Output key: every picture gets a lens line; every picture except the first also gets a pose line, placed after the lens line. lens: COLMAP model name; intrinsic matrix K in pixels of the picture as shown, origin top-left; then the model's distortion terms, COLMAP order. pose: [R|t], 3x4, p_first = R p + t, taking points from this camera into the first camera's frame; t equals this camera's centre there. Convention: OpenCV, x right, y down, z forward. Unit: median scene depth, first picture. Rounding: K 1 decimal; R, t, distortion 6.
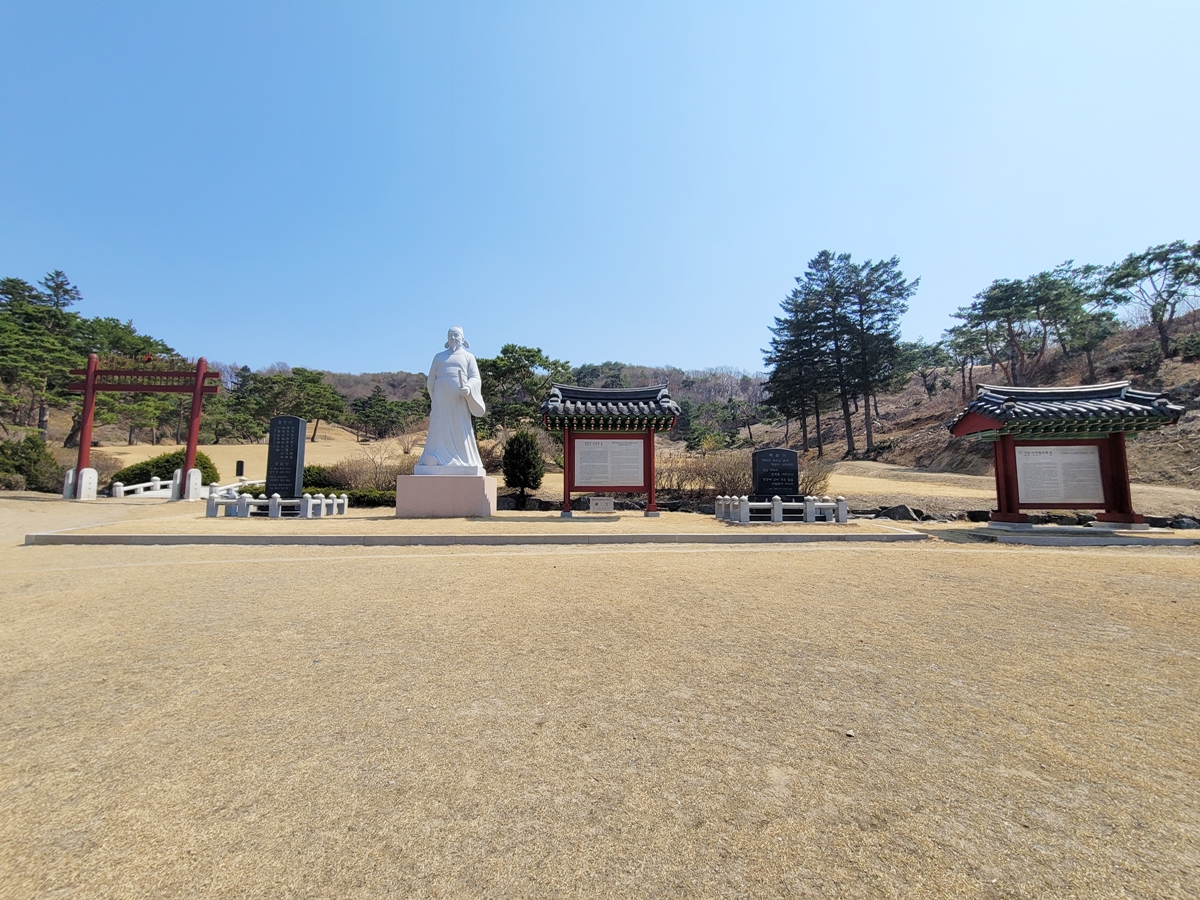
lens RADIAL K [[484.8, 0, 615.4], [0, 484.8, 448.6], [0, 0, 1]] dist [-0.000396, 0.000501]
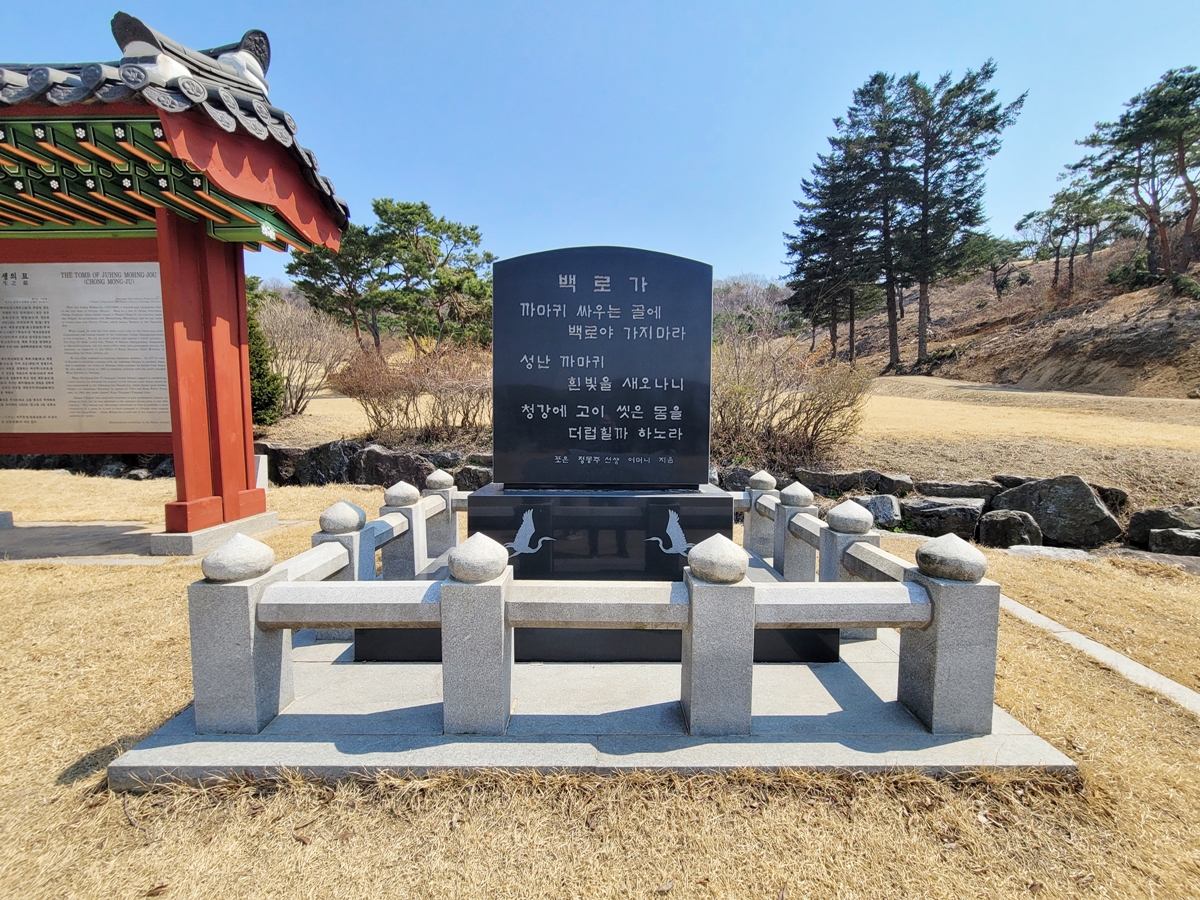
lens RADIAL K [[484.8, 0, 615.4], [0, 484.8, 448.6], [0, 0, 1]] dist [-0.000396, 0.000501]
pose [[0.998680, 0.003505, -0.051239, 0.102130], [0.004725, 0.987167, 0.159621, 0.013857], [0.051141, -0.159652, 0.985848, 0.234871]]
